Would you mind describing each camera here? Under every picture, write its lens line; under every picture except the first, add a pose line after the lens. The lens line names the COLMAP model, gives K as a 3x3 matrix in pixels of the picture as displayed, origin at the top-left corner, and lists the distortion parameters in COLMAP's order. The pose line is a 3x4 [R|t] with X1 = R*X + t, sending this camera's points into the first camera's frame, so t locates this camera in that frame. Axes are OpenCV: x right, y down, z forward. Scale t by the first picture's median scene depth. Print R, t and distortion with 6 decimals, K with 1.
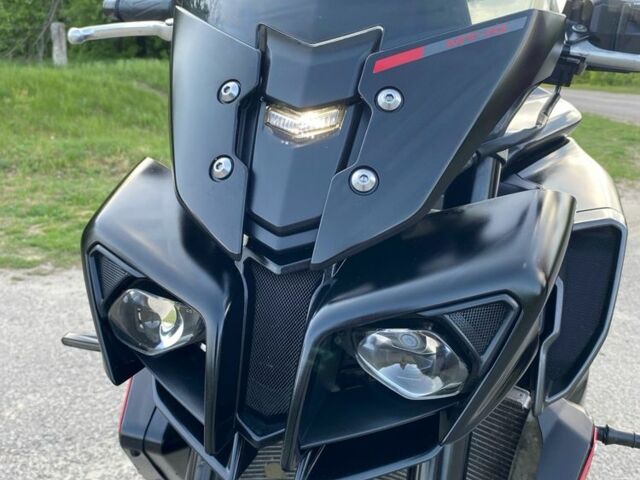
lens RADIAL K [[648.9, 0, 311.2], [0, 648.9, 231.9], [0, 0, 1]] dist [0.100662, -0.253035]
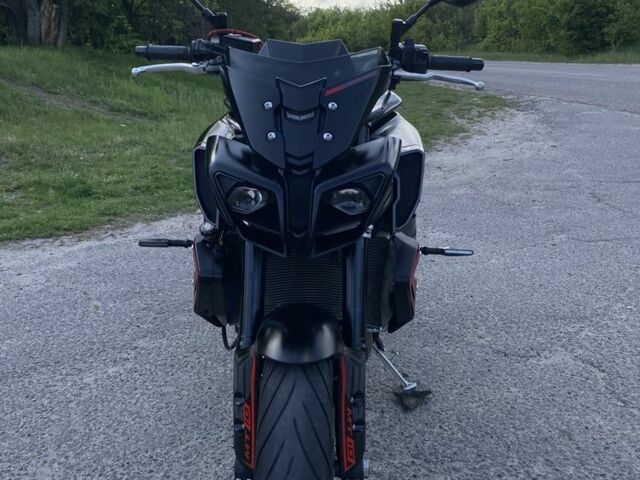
lens RADIAL K [[638.0, 0, 318.8], [0, 638.0, 226.0], [0, 0, 1]] dist [0.146362, -0.313817]
pose [[0.966537, -0.102041, 0.235357, -0.429237], [0.094204, 0.994565, 0.044339, 0.116534], [-0.238603, -0.020684, 0.970897, -1.099025]]
